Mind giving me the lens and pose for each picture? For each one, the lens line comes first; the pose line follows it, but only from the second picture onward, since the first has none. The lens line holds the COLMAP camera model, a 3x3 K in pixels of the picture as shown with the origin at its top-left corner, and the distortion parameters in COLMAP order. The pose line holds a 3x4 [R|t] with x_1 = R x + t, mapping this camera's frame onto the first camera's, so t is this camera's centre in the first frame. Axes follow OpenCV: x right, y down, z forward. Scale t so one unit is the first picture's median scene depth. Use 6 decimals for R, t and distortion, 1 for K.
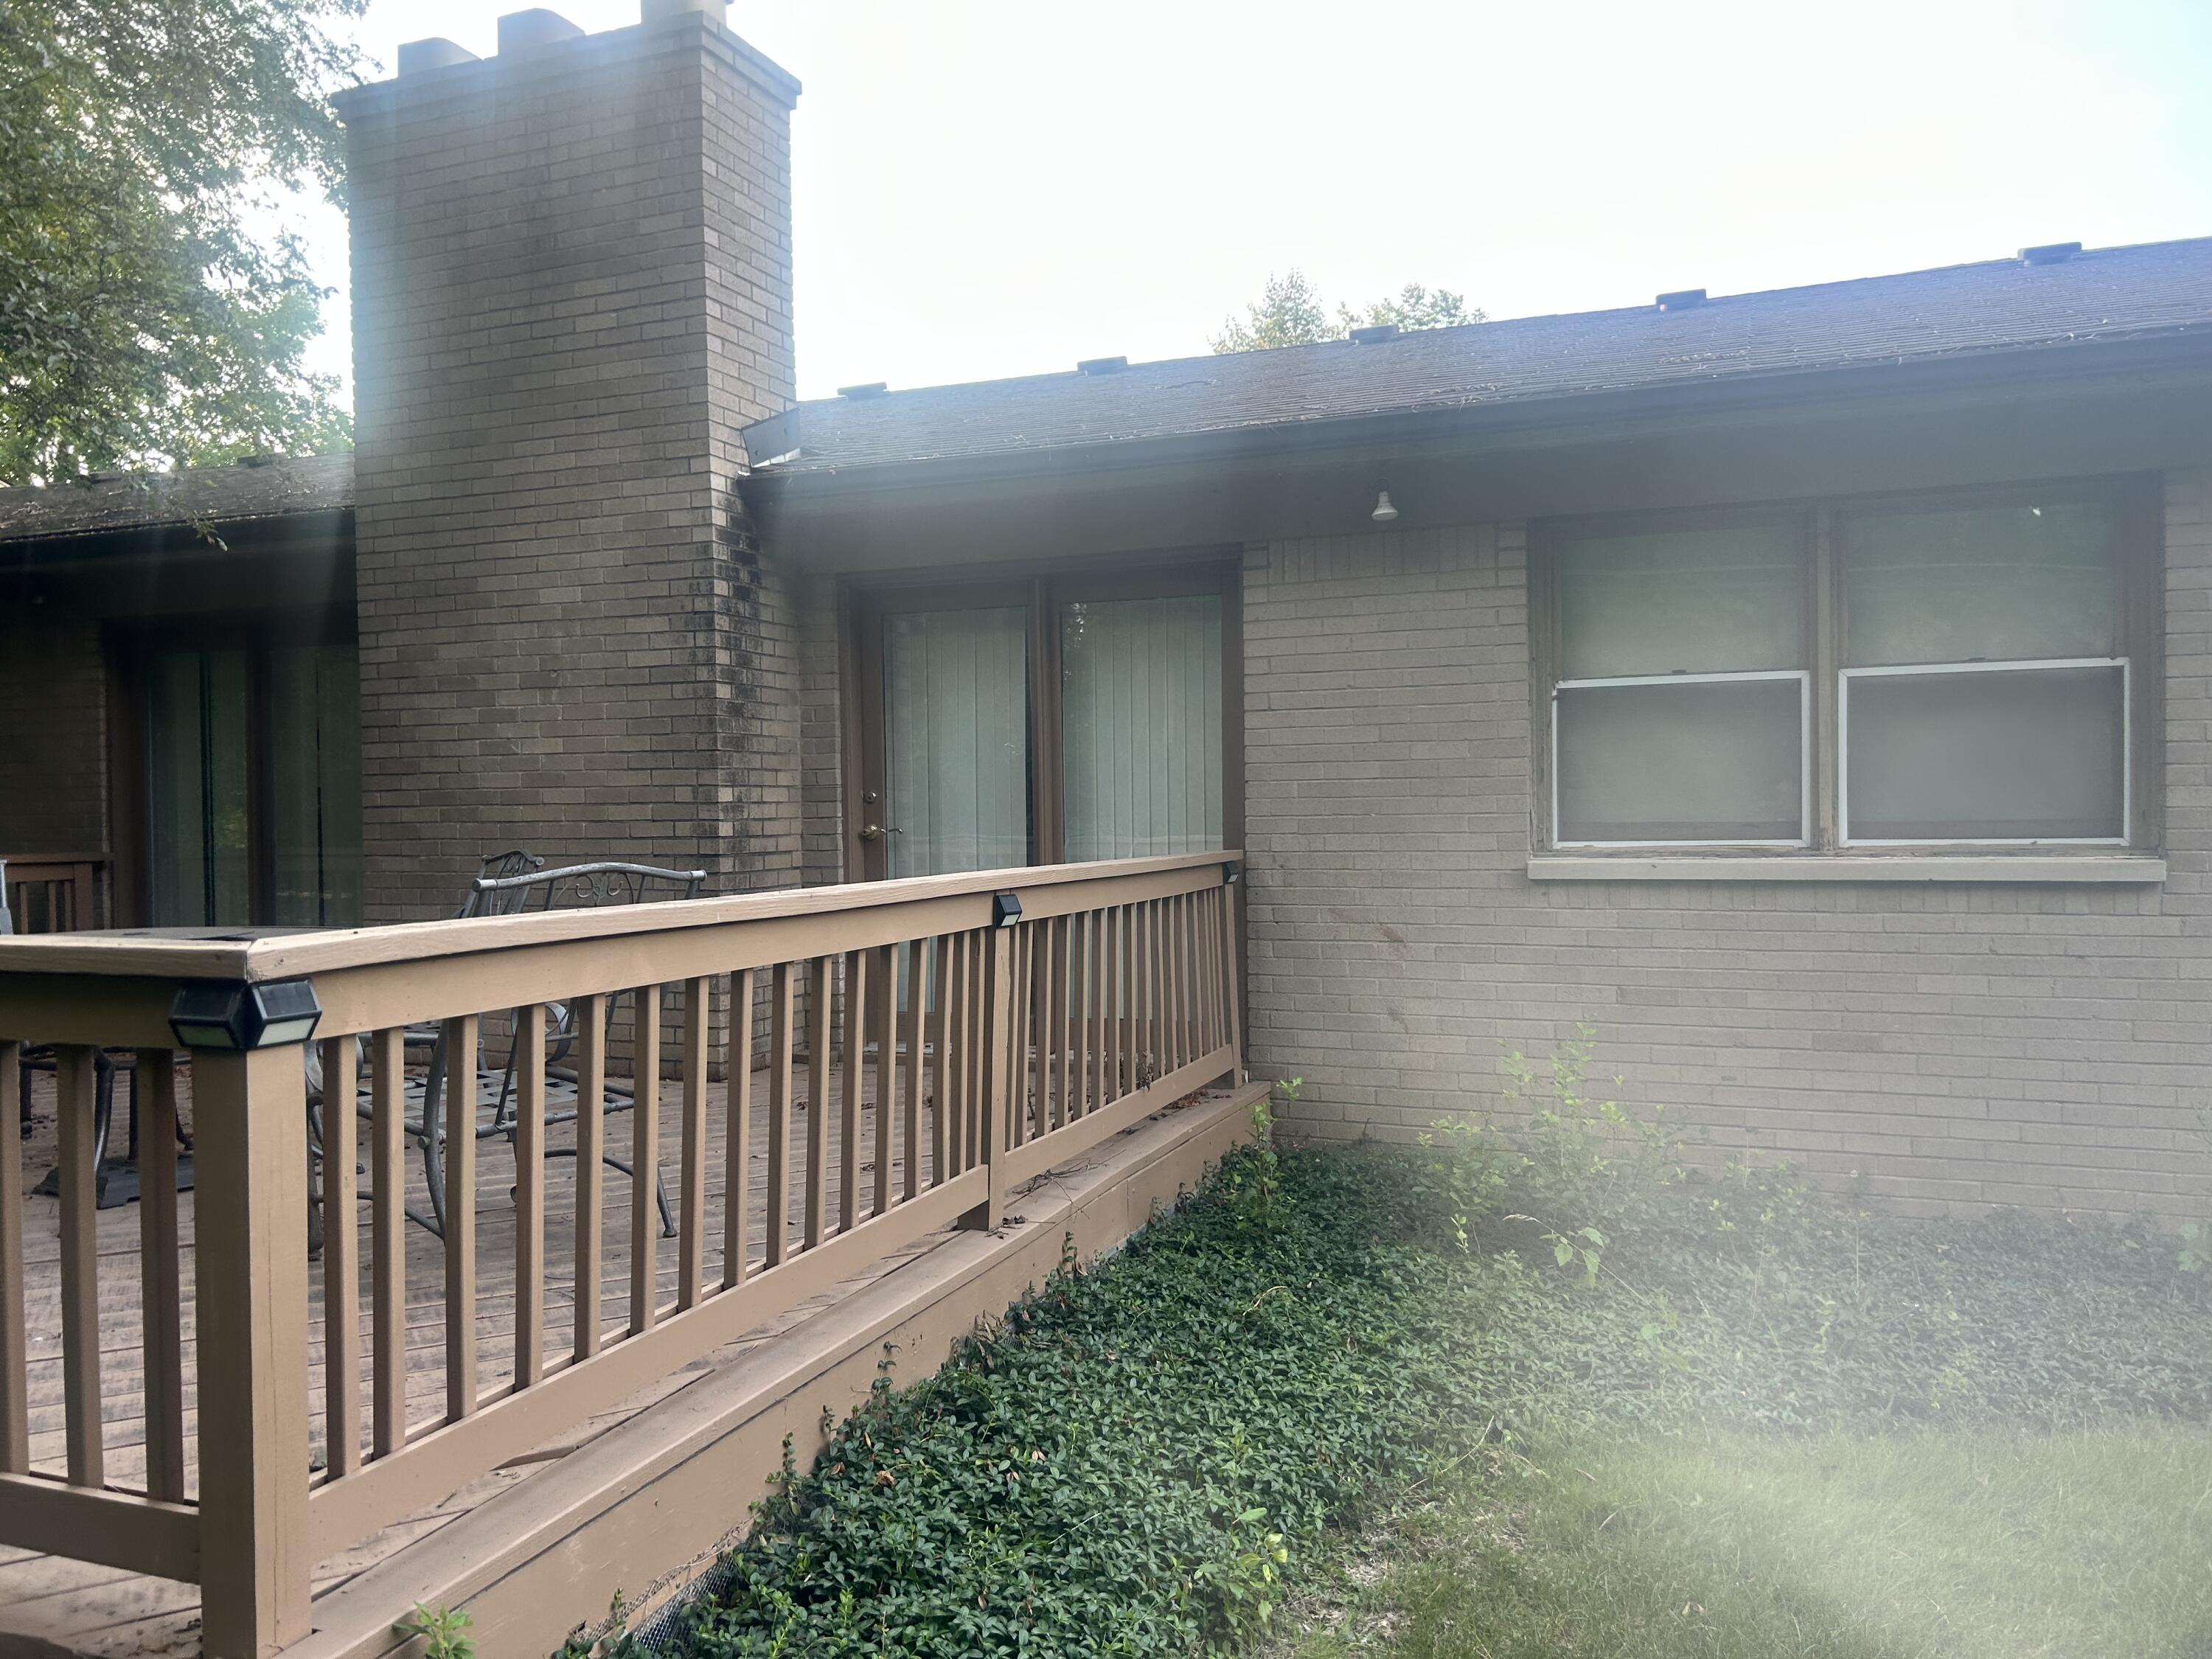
lens RADIAL K [[1678.9, 0, 1106.9], [0, 1678.9, 844.8], [0, 0, 1]] dist [0.021184, -0.011843]
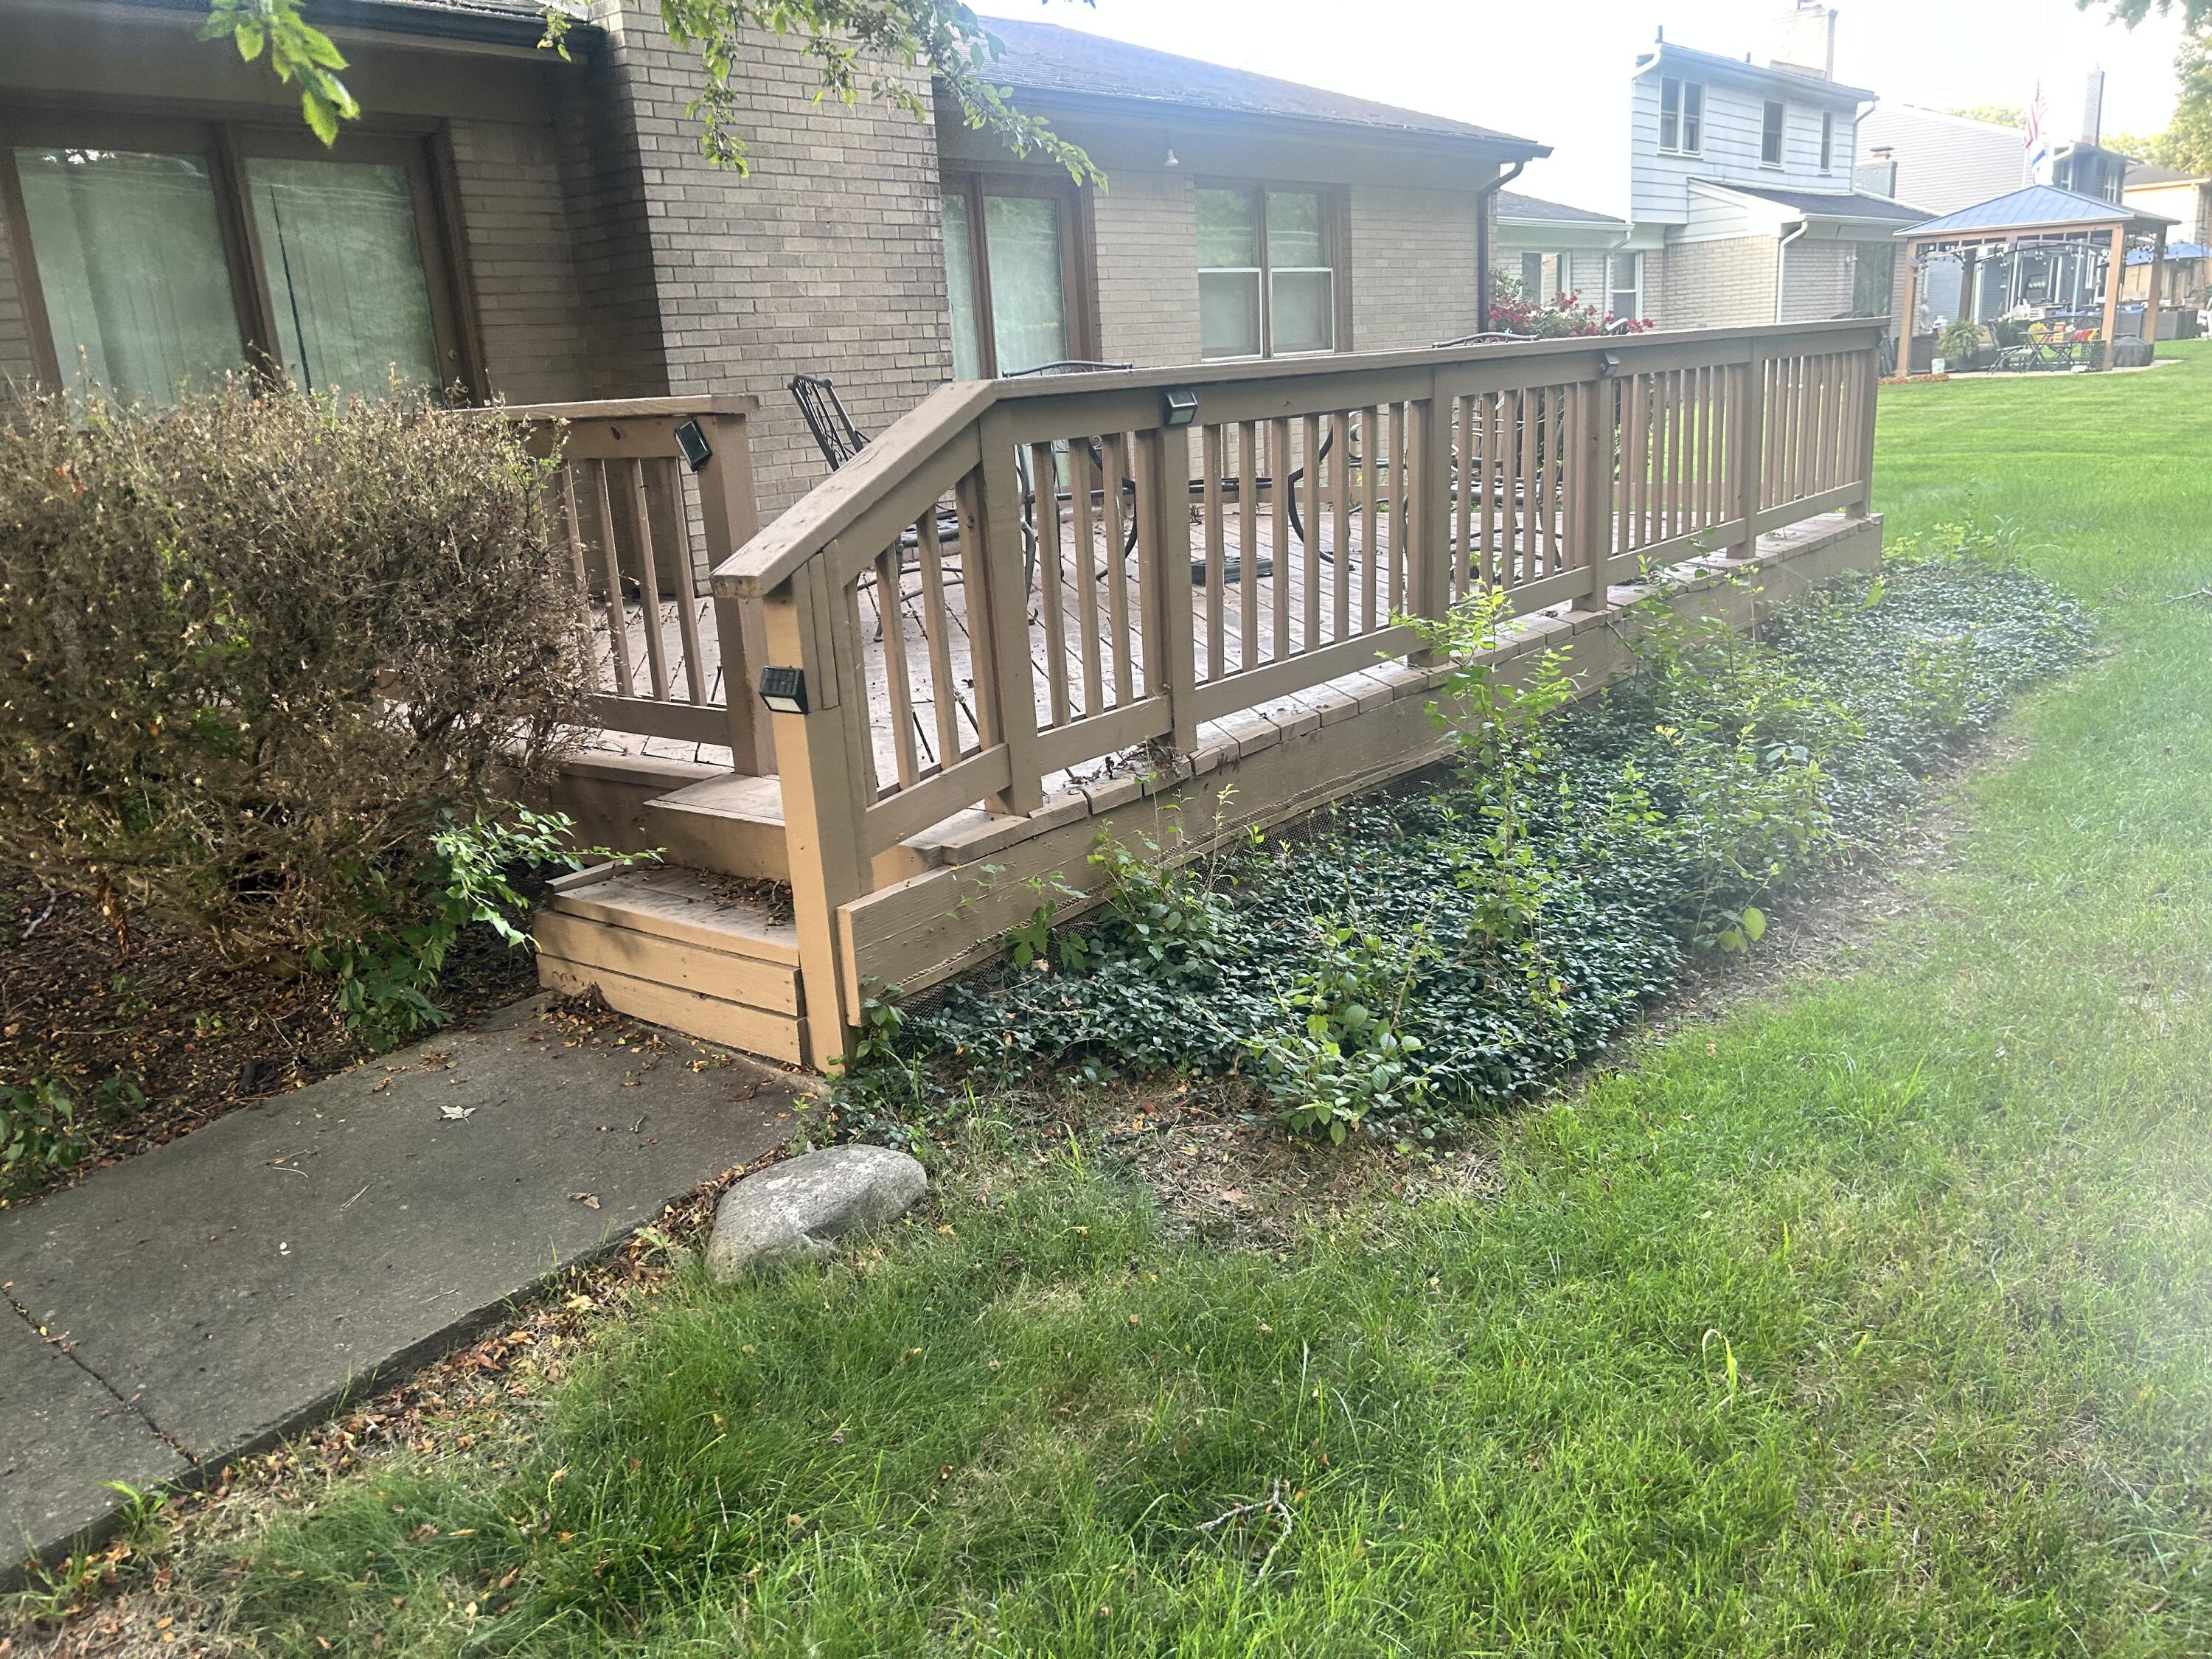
lens RADIAL K [[1678.9, 0, 1096.7], [0, 1678.9, 826.9], [0, 0, 1]] dist [0.021184, -0.011843]
pose [[0.321484, -0.258776, 0.910869, -1.473511], [0.075995, 0.965882, 0.247583, 0.027490], [-0.943861, -0.010373, 0.330181, 0.441390]]
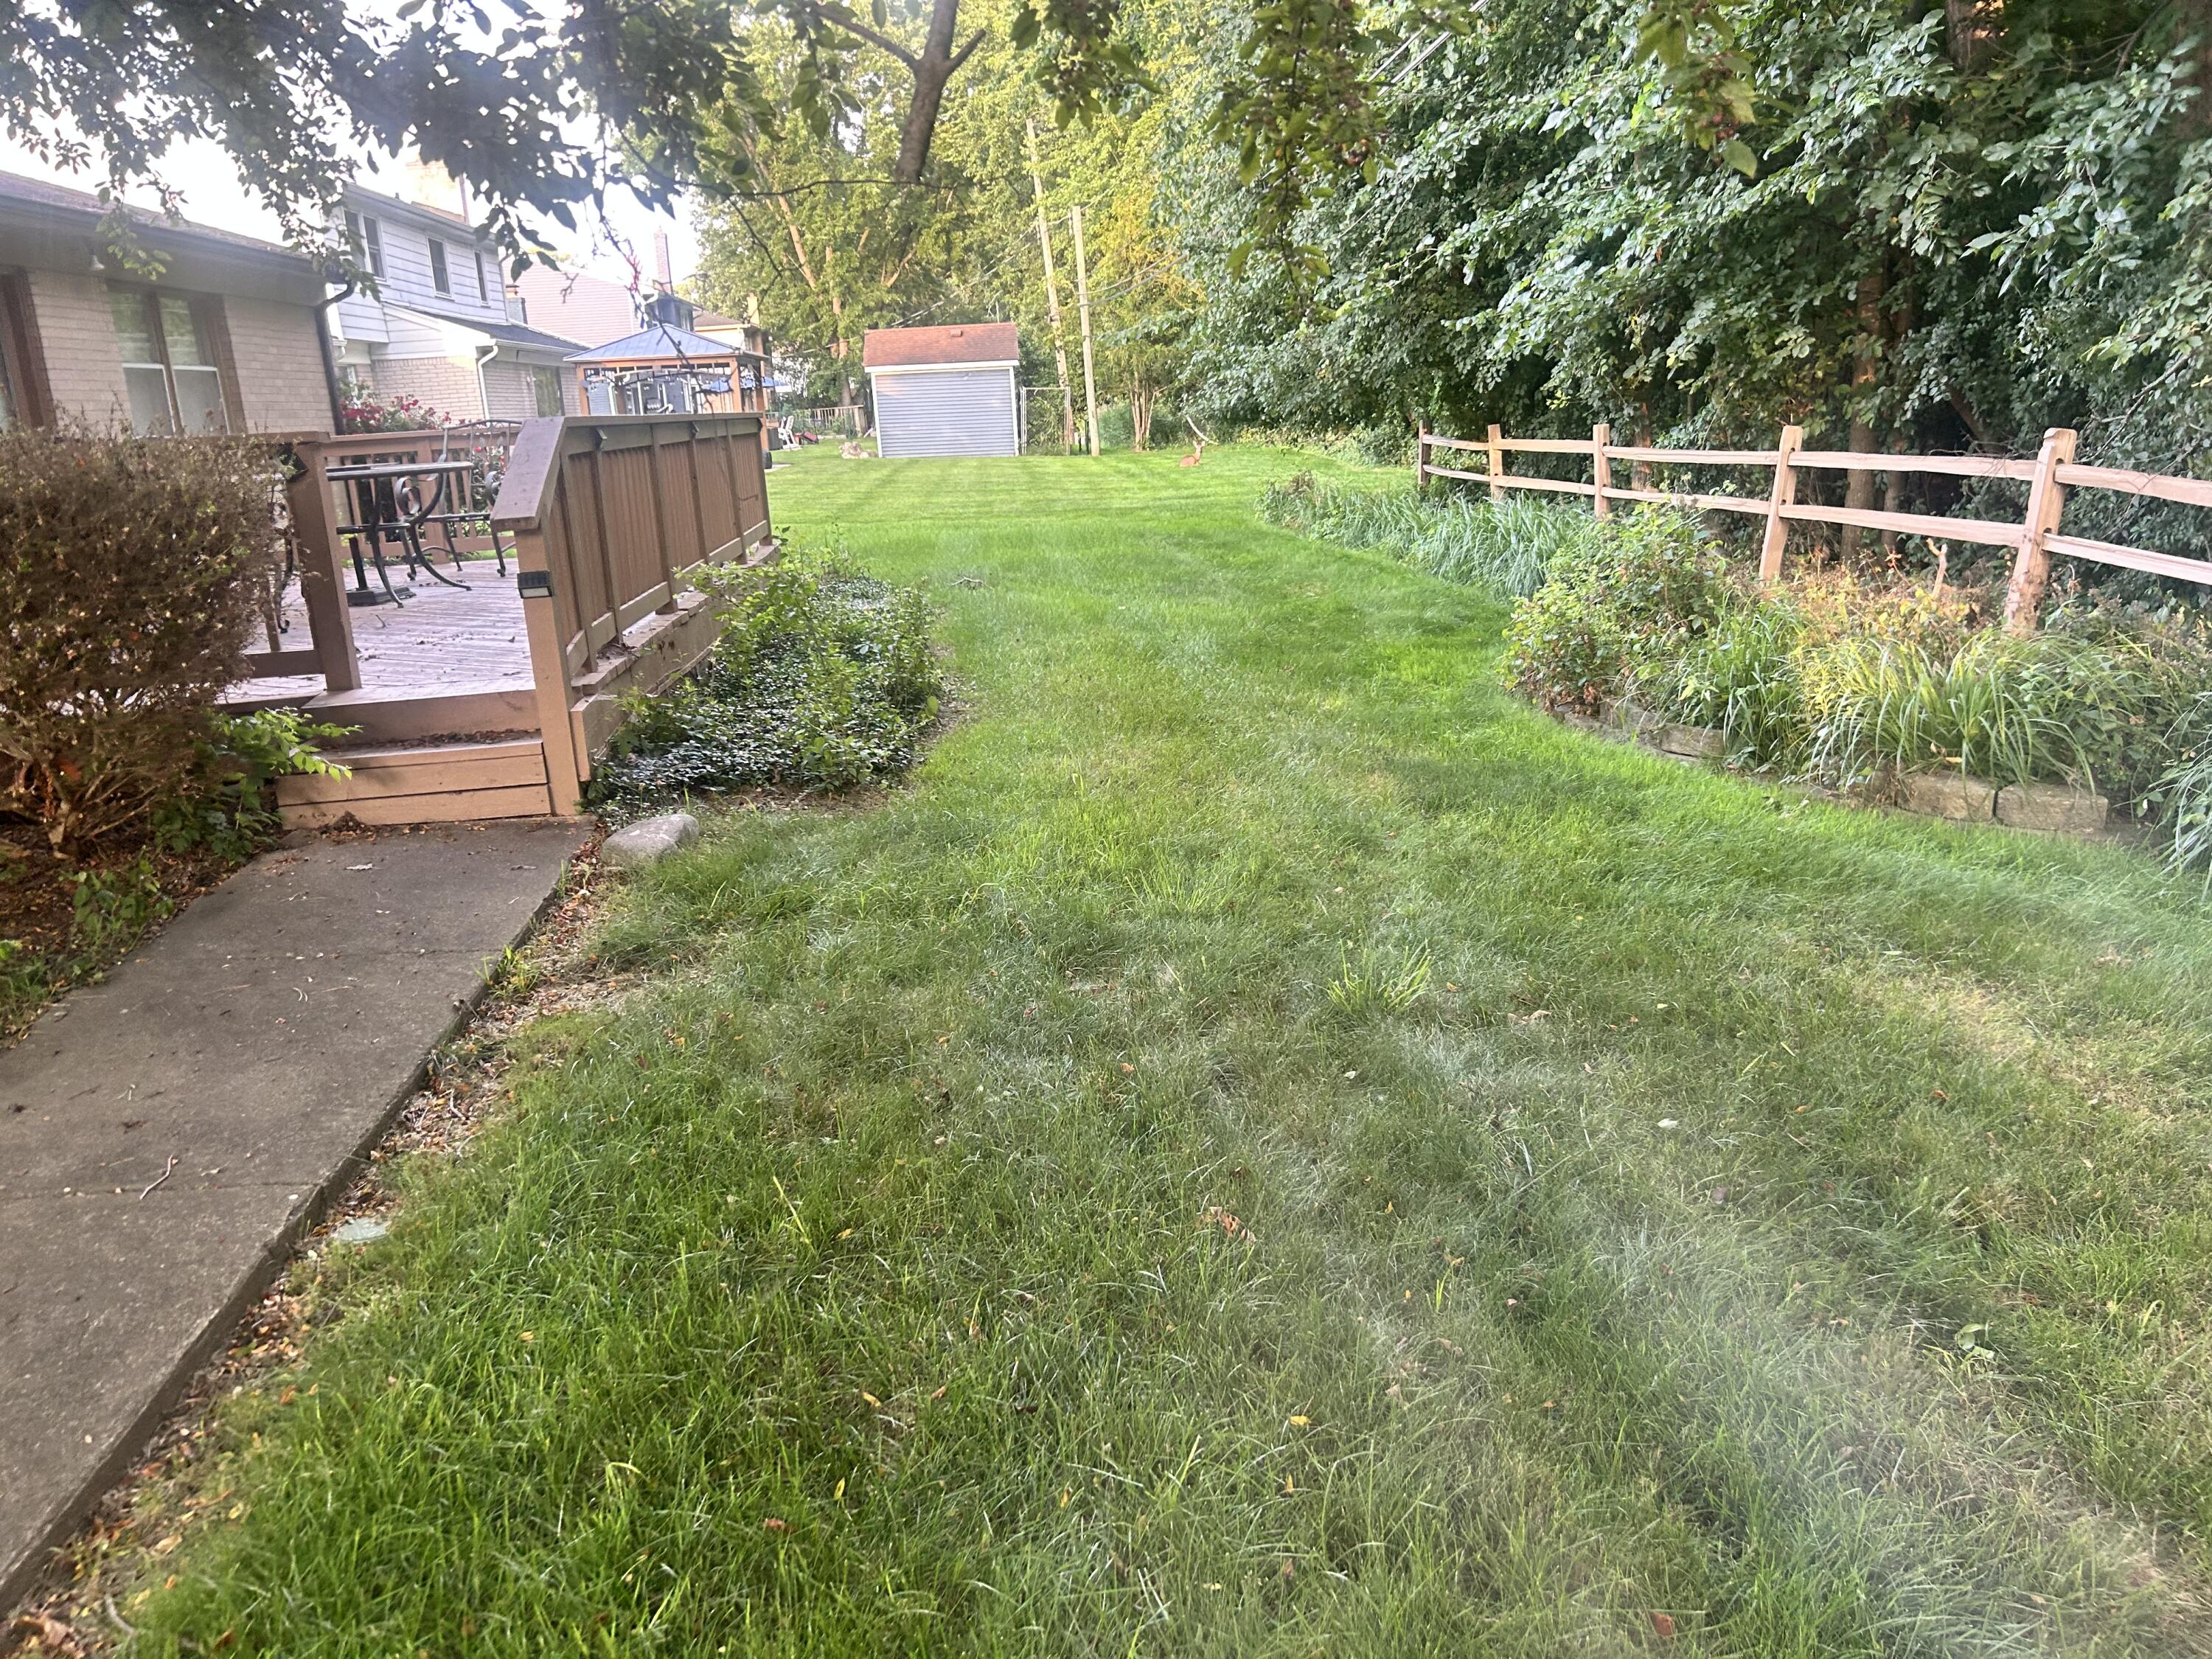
lens RADIAL K [[1678.9, 0, 1106.8], [0, 1678.9, 830.9], [0, 0, 1]] dist [0.021184, -0.011843]
pose [[-0.434613, -0.189094, 0.880543, -1.914146], [0.080186, 0.965702, 0.246960, 0.035579], [-0.897041, 0.177939, -0.404544, 0.769615]]
